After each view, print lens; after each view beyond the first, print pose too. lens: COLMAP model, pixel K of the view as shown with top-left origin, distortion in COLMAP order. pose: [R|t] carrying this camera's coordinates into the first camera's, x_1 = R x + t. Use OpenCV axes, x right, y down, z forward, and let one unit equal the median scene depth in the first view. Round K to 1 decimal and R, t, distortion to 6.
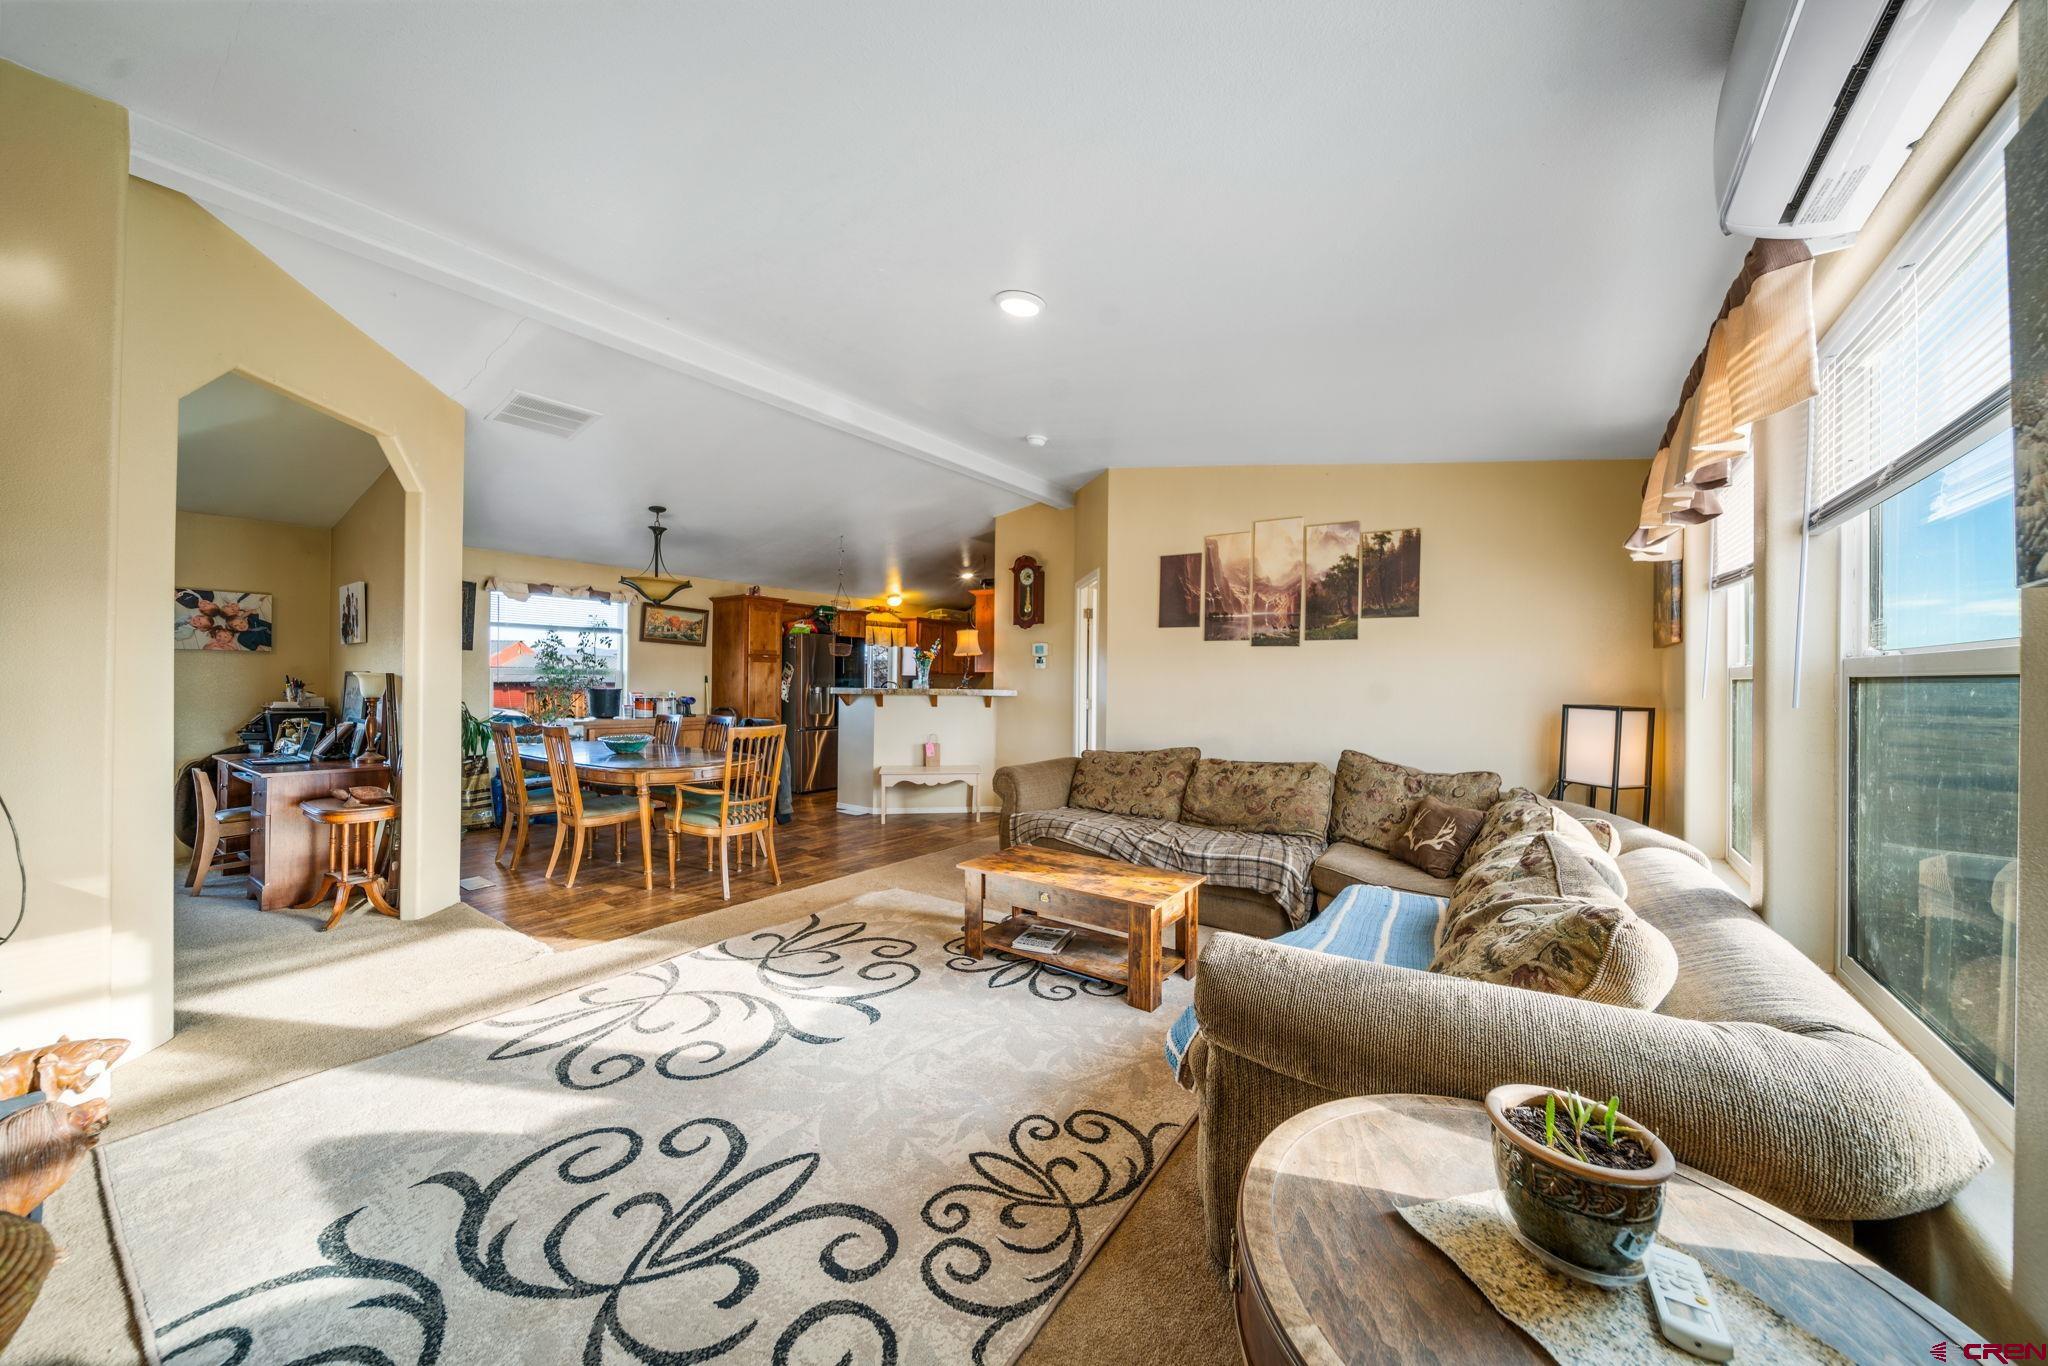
lens RADIAL K [[723.1, 0, 1022.6], [0, 723.1, 680.0], [0, 0, 1]] dist [-0.001345, -0.000359]
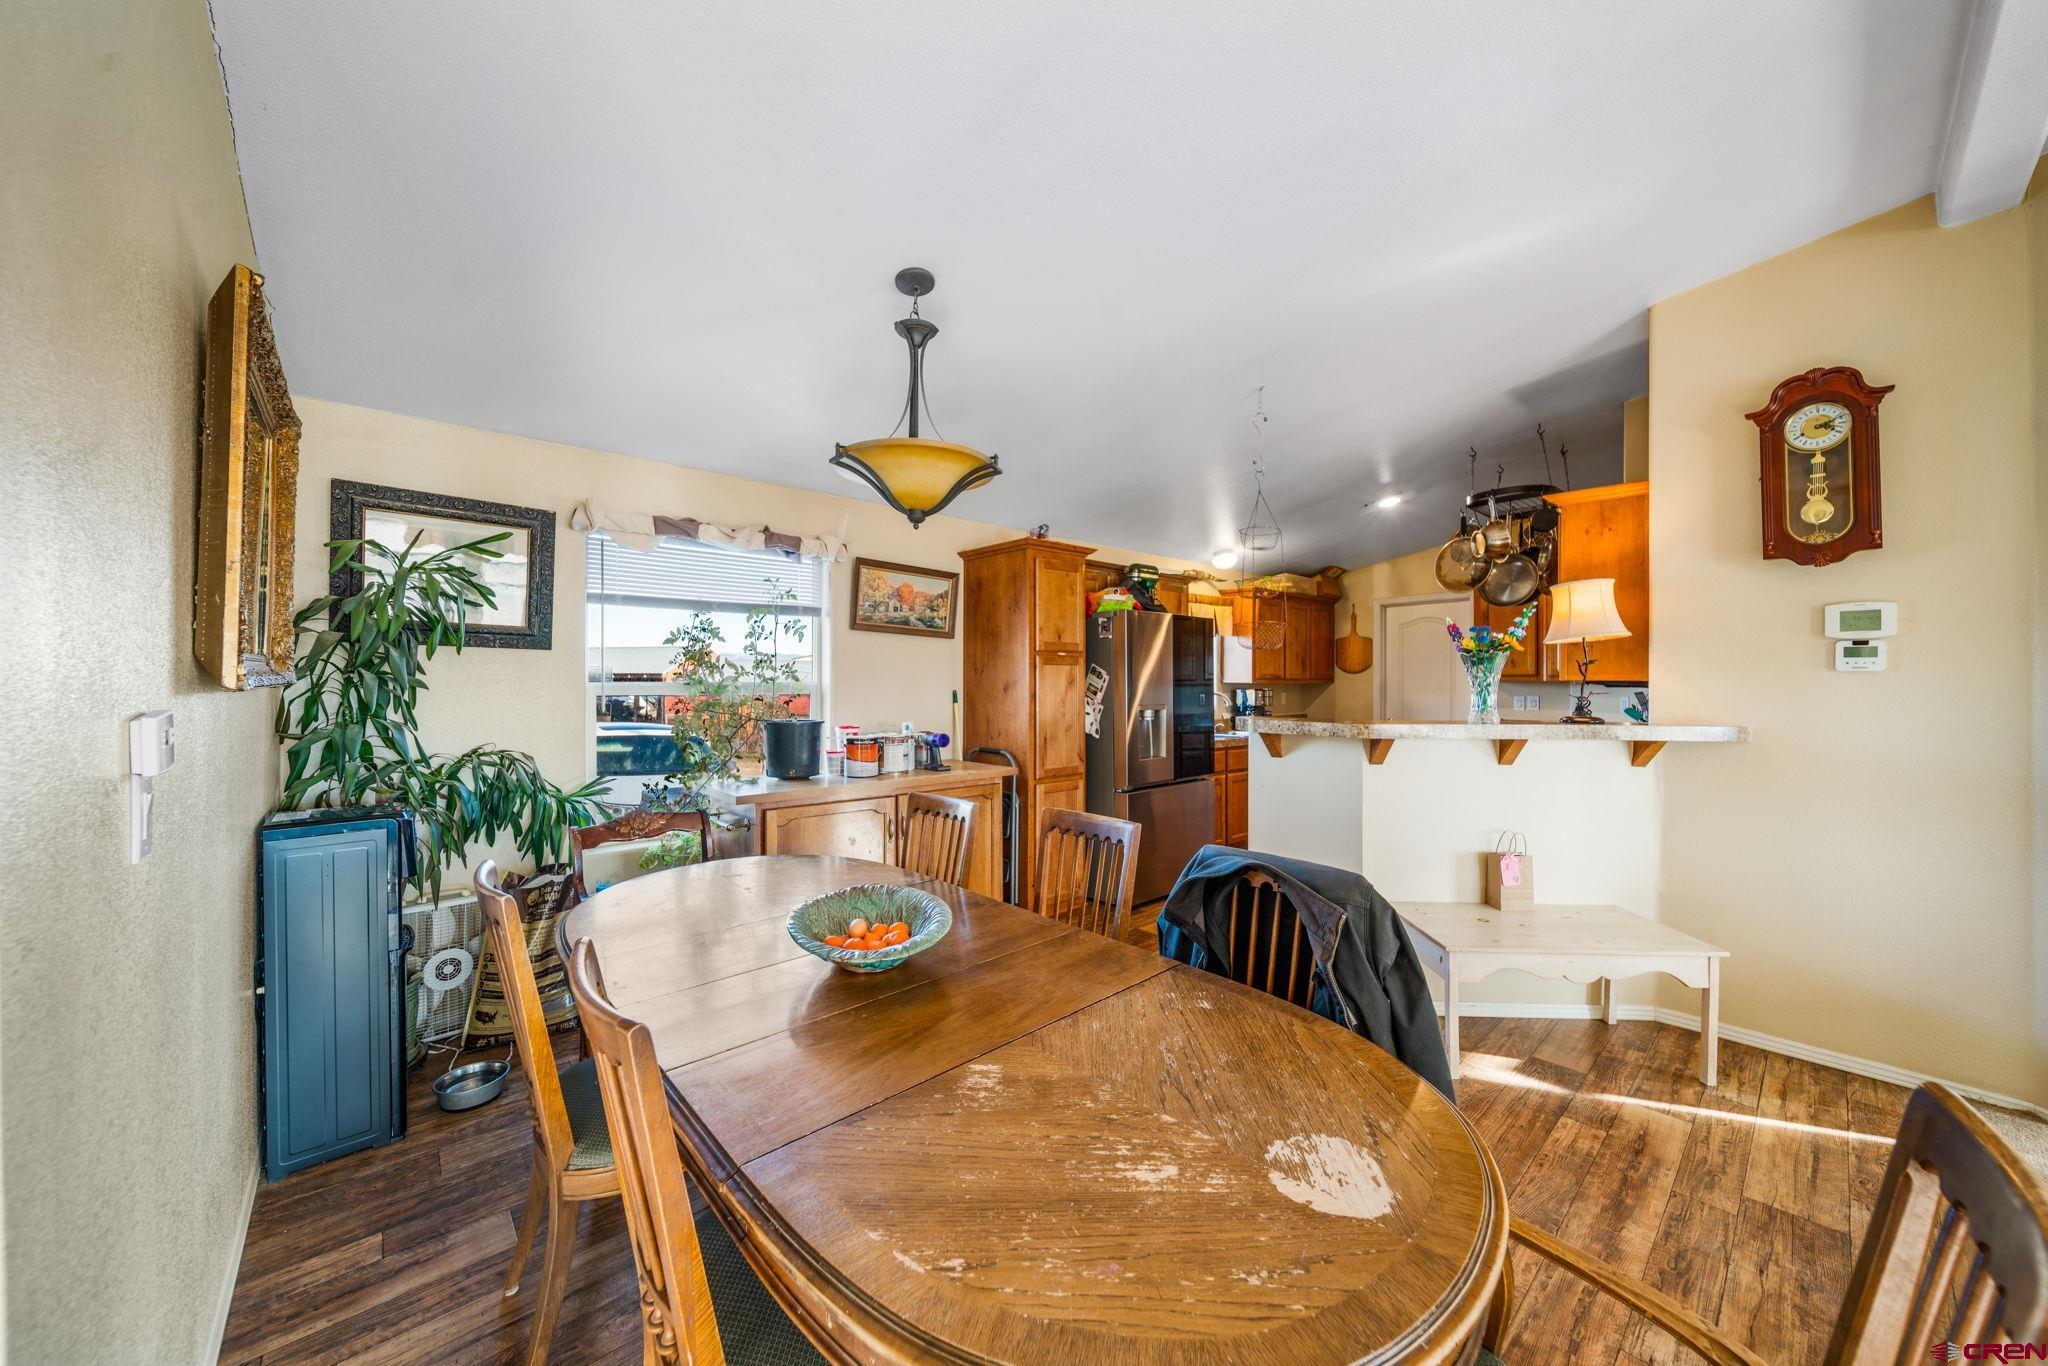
lens RADIAL K [[723.1, 0, 1022.6], [0, 723.1, 680.0], [0, 0, 1]] dist [-0.001345, -0.000359]
pose [[0.978779, -0.011025, -0.204621, -0.354162], [0.010988, 0.999939, -0.001317, -0.016689], [0.204623, -0.000960, 0.978840, 0.600189]]
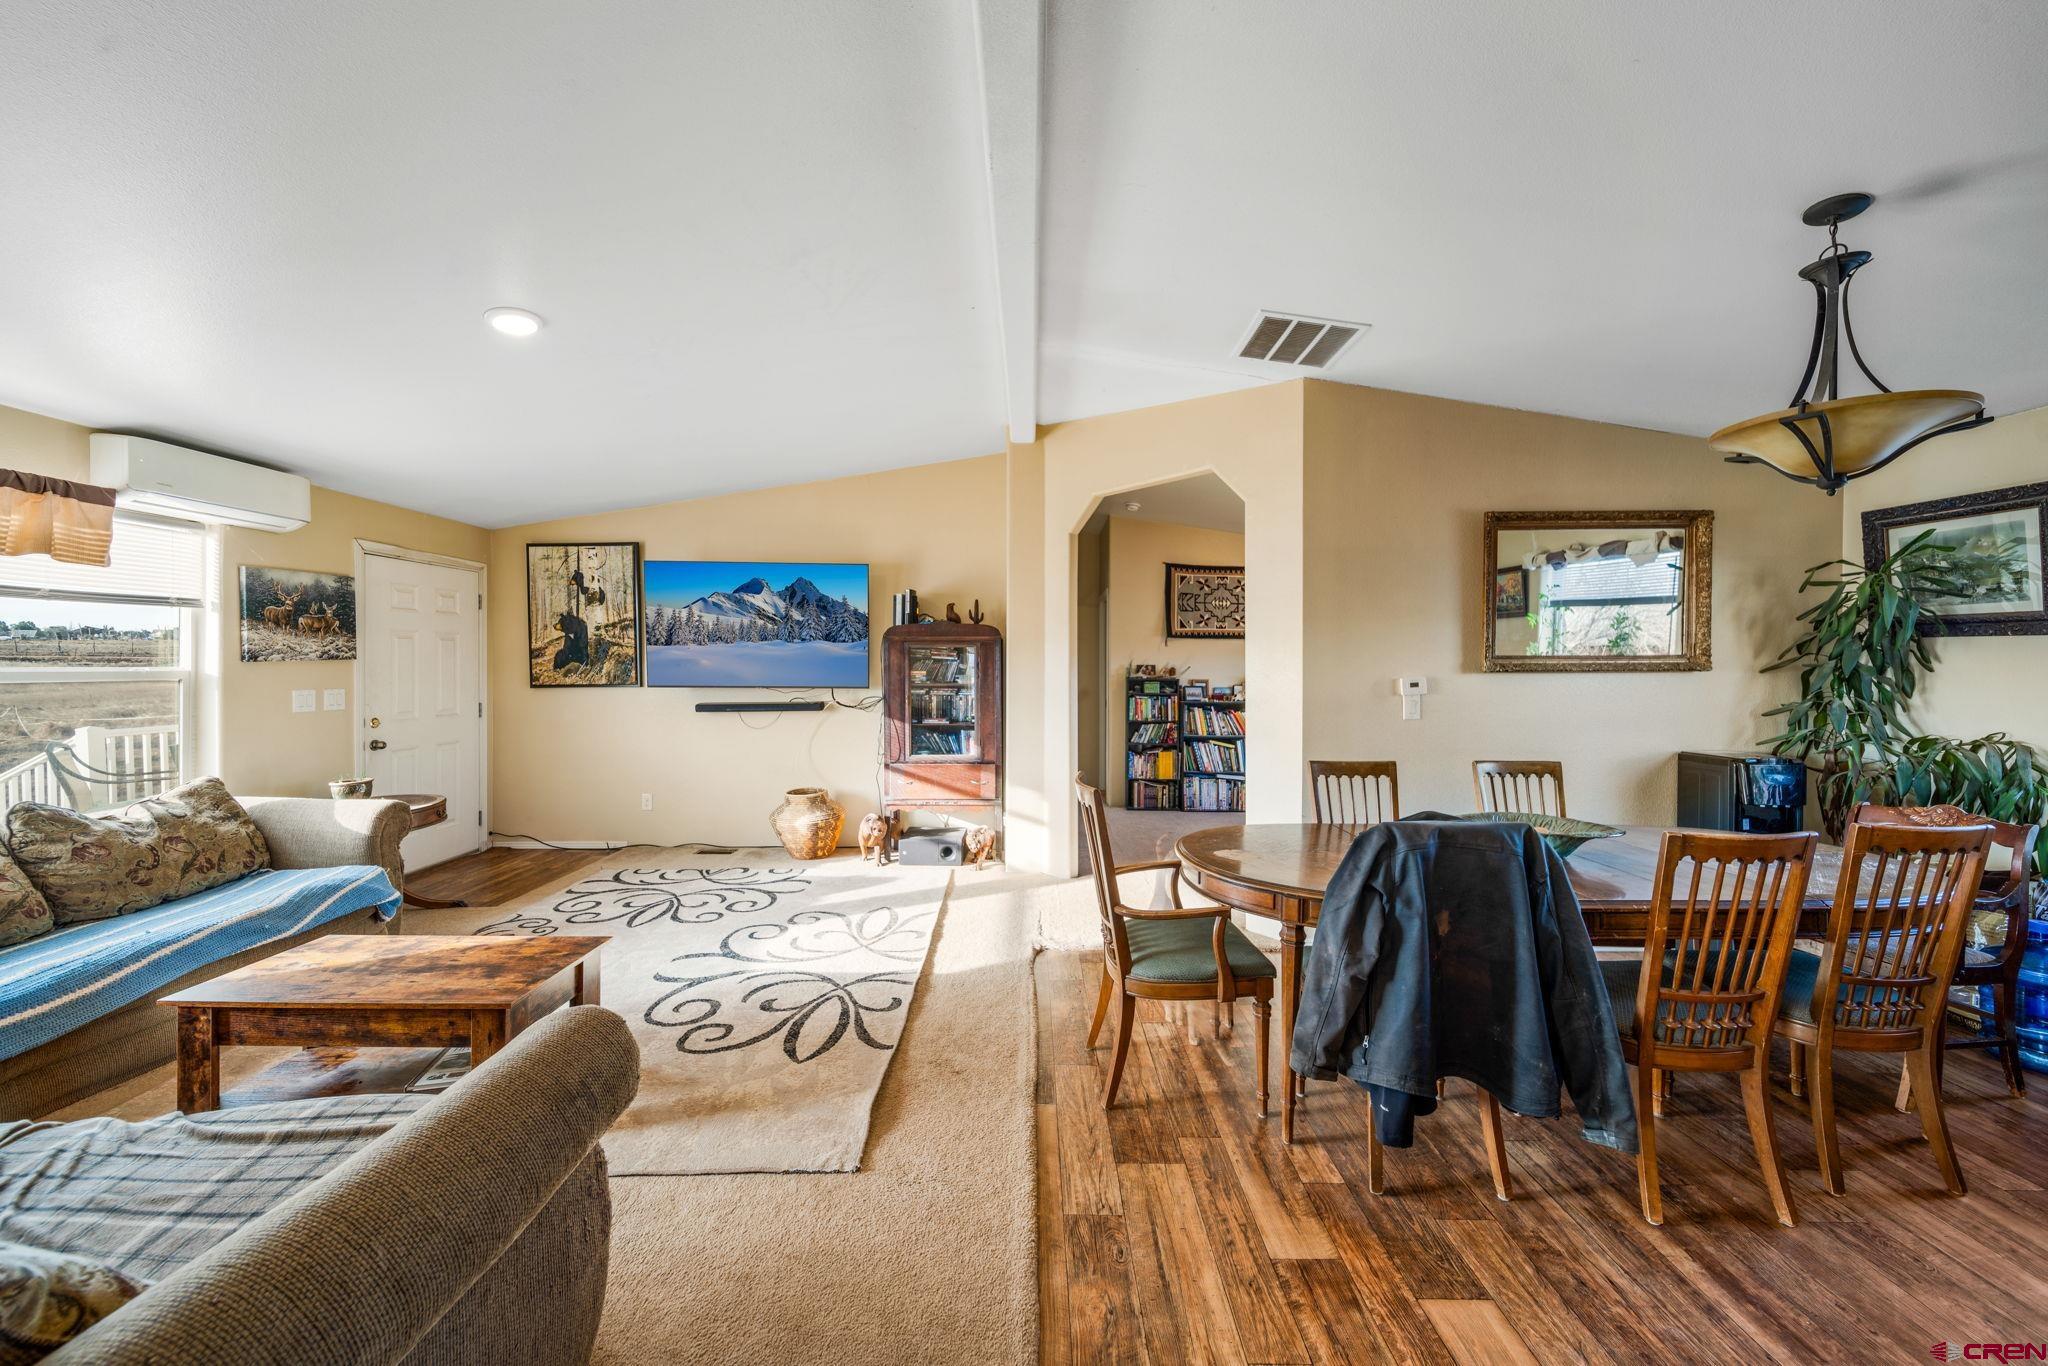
lens RADIAL K [[729.0, 0, 1021.9], [0, 729.0, 668.8], [0, 0, 1]] dist [-0.003739, -0.000296]
pose [[-0.808864, -0.009934, -0.587912, 0.007678], [-0.010696, 0.999940, -0.002180, -0.015400], [0.587899, 0.004525, -0.808922, 1.005546]]
